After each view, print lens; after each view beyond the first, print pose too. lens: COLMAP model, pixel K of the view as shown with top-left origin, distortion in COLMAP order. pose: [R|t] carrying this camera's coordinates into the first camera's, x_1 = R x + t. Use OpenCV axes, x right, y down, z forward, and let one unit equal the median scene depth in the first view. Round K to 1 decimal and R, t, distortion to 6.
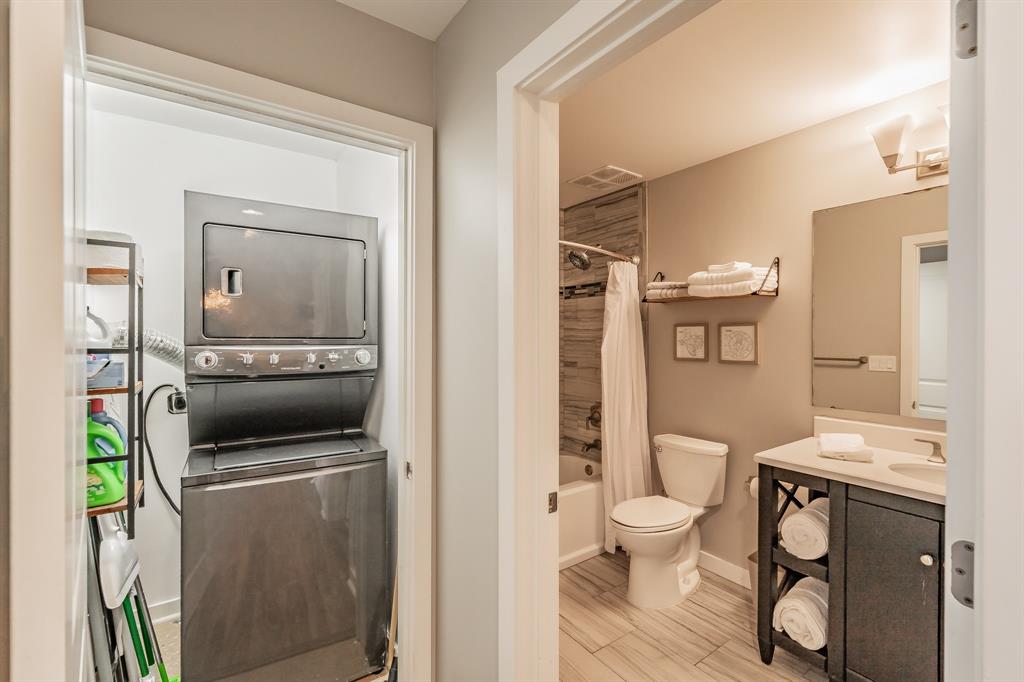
lens RADIAL K [[446.9, 0, 533.2], [0, 446.9, 336.3], [0, 0, 1]] dist [0.000602, -0.000764]
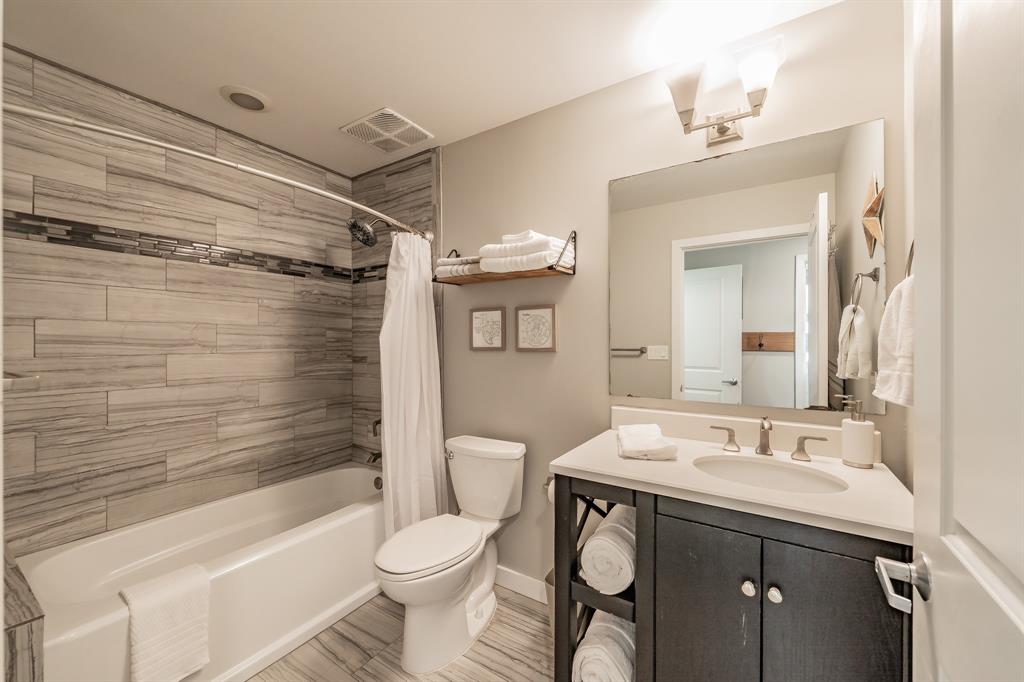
lens RADIAL K [[380.7, 0, 514.6], [0, 380.7, 342.4], [0, 0, 1]] dist [0.000693, 0.000042]
pose [[0.941200, -0.006341, 0.337791, 0.166082], [0.005627, 0.999979, 0.003092, 0.041462], [-0.337803, -0.001009, 0.941216, 0.307034]]
